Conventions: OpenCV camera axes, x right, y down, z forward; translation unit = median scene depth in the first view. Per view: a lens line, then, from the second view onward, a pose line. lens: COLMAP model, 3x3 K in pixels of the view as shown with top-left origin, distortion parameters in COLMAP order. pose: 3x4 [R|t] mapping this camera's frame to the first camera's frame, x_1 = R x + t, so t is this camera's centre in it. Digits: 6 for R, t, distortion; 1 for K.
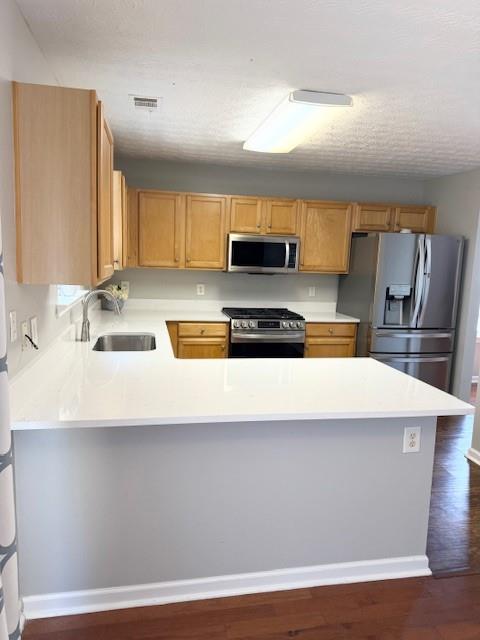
lens RADIAL K [[450.8, 0, 238.7], [0, 450.8, 326.8], [0, 0, 1]] dist [0.045650, -0.043427]
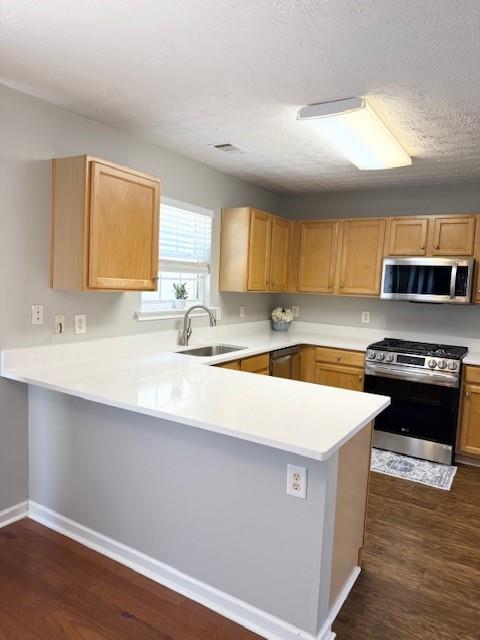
lens RADIAL K [[450.8, 0, 231.0], [0, 450.8, 324.3], [0, 0, 1]] dist [0.045650, -0.043427]
pose [[0.730741, 0.066334, -0.679424, 0.386801], [-0.124260, 0.991566, -0.036836, 0.001954], [0.671250, 0.111343, 0.732820, 0.120649]]
